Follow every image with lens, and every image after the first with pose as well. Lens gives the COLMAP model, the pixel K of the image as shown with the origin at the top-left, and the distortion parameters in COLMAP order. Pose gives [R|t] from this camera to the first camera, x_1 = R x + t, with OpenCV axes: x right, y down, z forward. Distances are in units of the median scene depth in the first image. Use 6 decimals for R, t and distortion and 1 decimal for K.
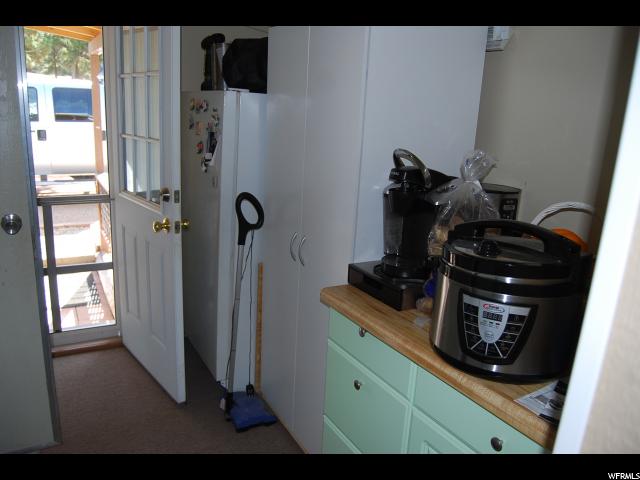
lens RADIAL K [[495.6, 0, 321.4], [0, 495.6, 239.9], [0, 0, 1]] dist [-0.072515, 0.003285]
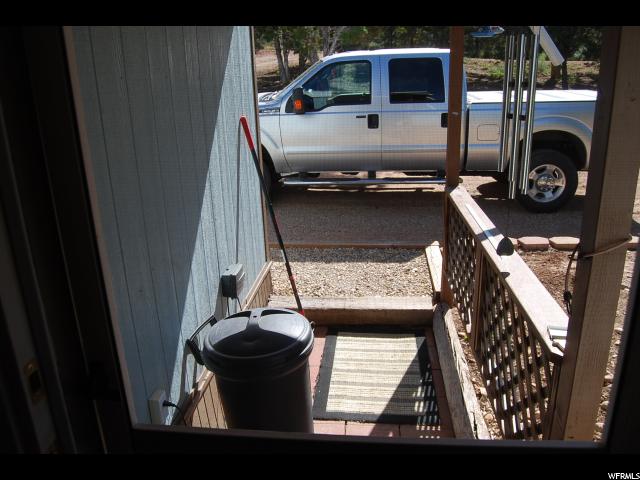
lens RADIAL K [[495.6, 0, 319.6], [0, 495.6, 241.5], [0, 0, 1]] dist [-0.072515, 0.003285]
pose [[0.807980, 0.097042, -0.581163, -0.180430], [-0.068983, 0.995141, 0.070261, -0.080893], [0.585158, -0.016680, 0.810748, 0.323728]]
